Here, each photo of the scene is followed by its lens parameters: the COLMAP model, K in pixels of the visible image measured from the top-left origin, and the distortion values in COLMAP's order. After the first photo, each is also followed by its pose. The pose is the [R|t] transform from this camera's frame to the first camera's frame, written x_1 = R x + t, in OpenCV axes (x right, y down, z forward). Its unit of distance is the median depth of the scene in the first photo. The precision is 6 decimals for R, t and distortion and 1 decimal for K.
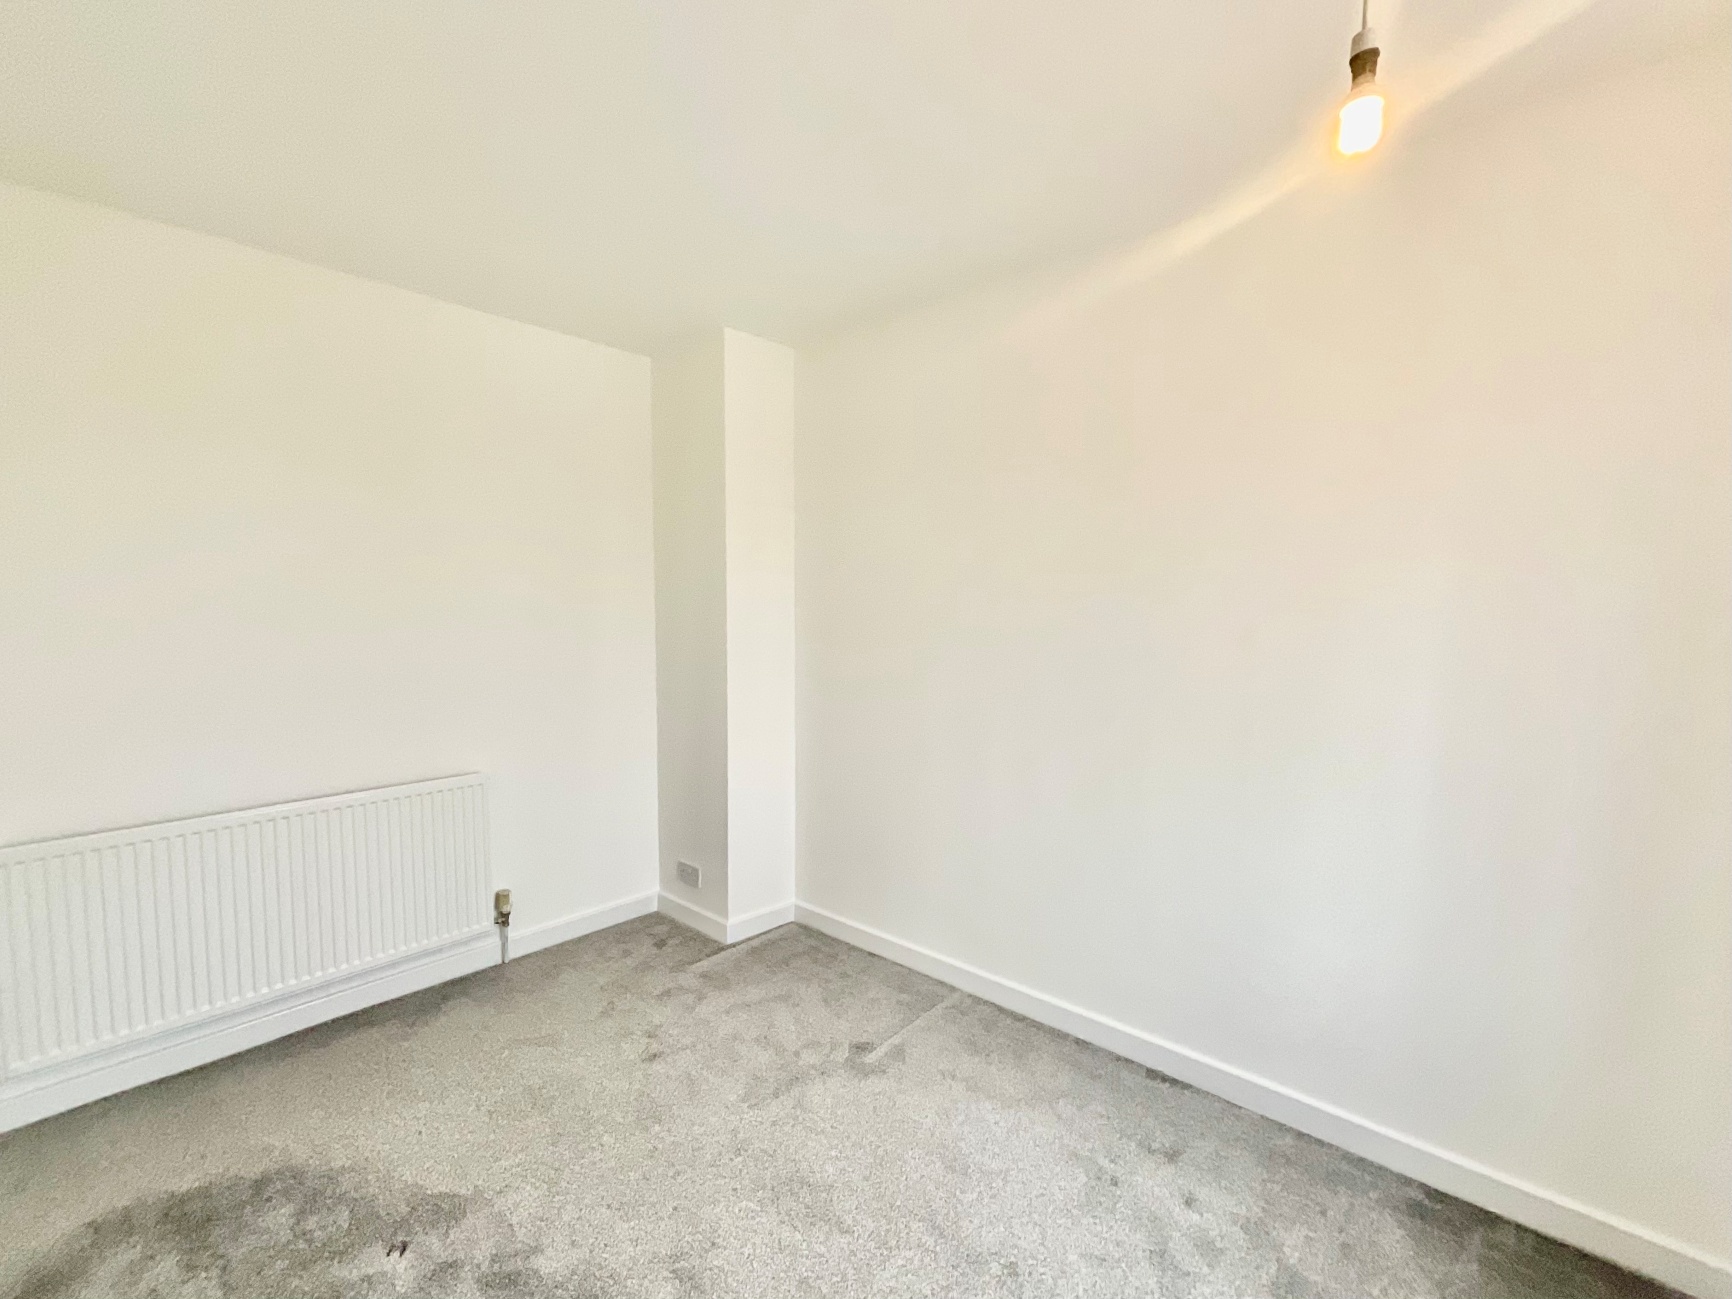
lens RADIAL K [[758.8, 0, 871.7], [0, 758.8, 651.0], [0, 0, 1]] dist [0.000041, -0.000027]
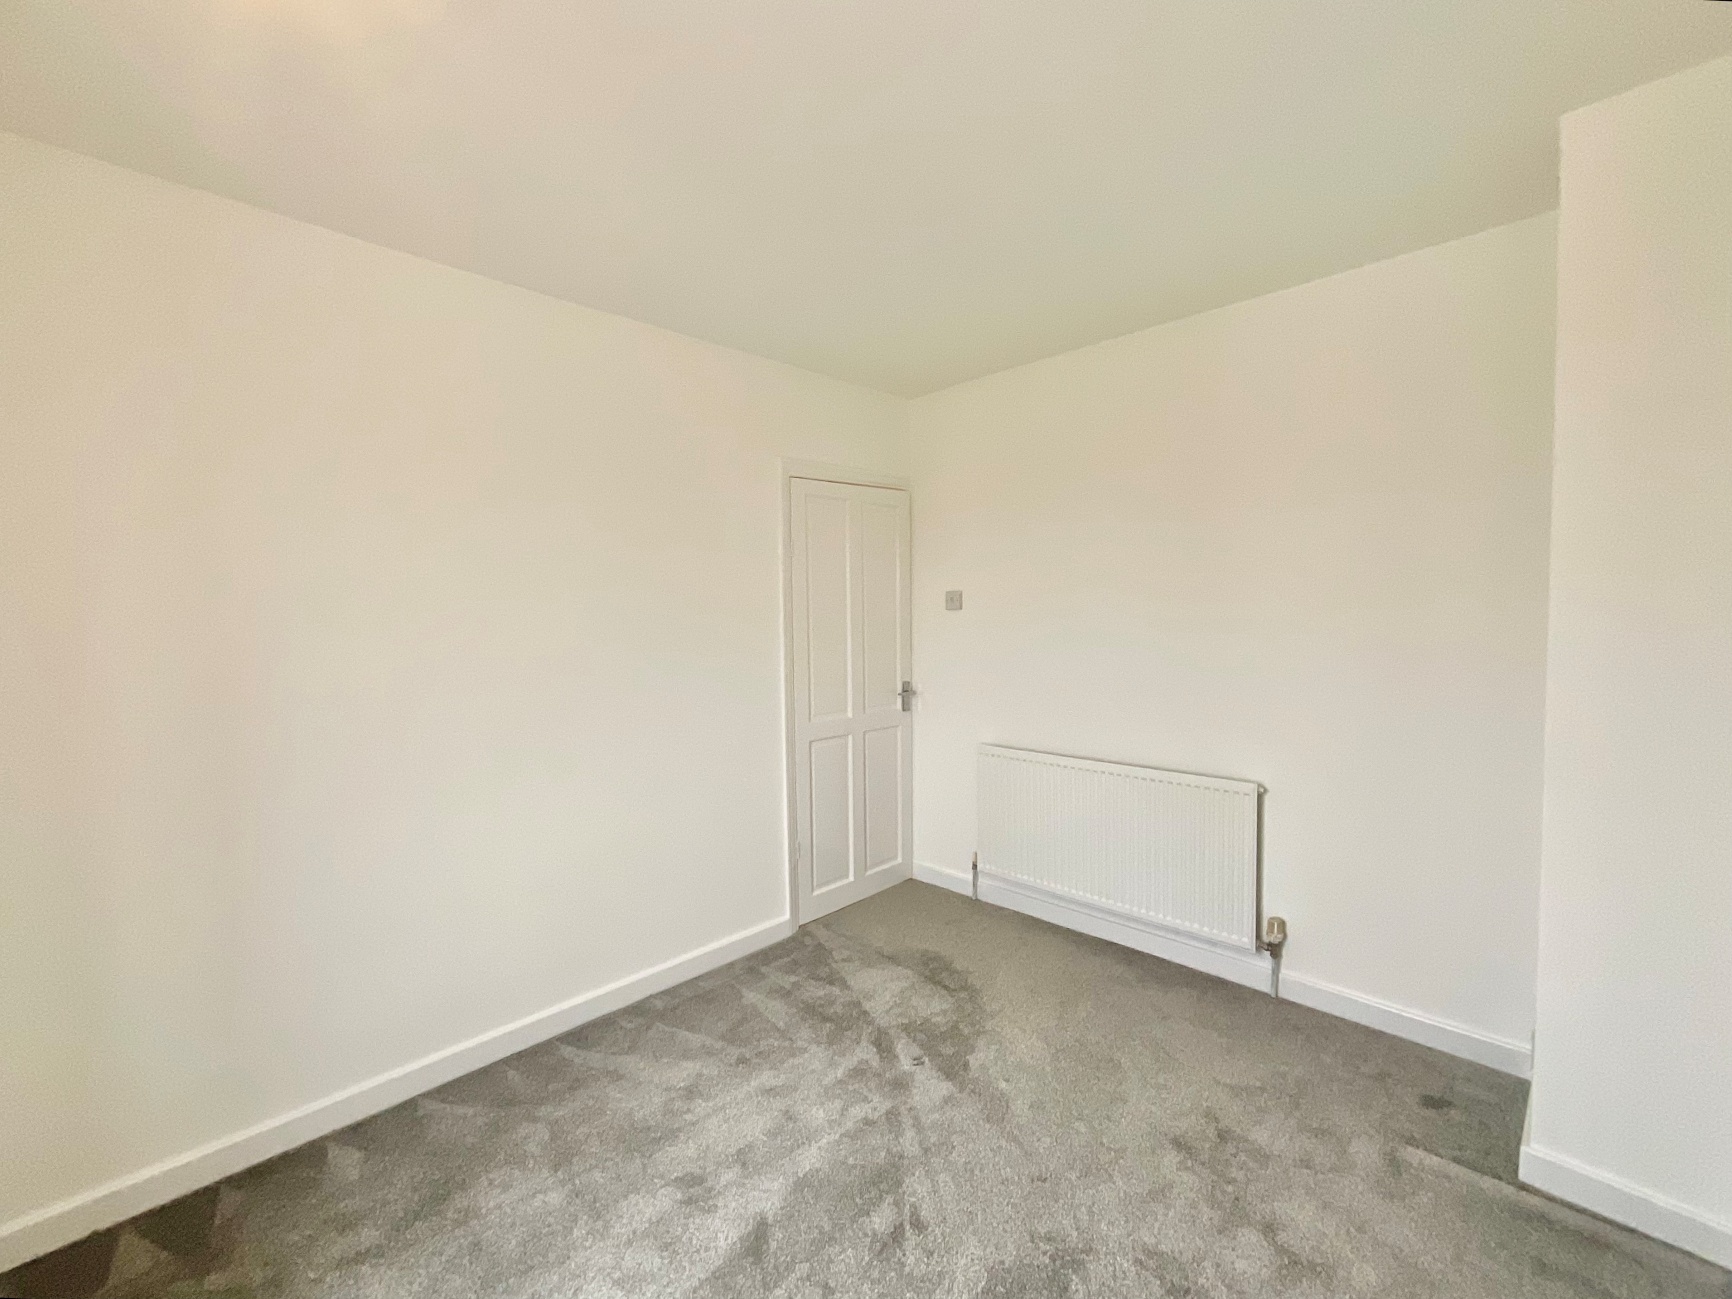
lens RADIAL K [[758.8, 0, 871.7], [0, 758.8, 651.0], [0, 0, 1]] dist [0.000041, -0.000027]
pose [[-0.072052, 0.052189, -0.996035, 0.473421], [-0.041608, 0.997604, 0.055281, -0.038855], [0.996533, 0.045426, -0.069708, 0.599259]]
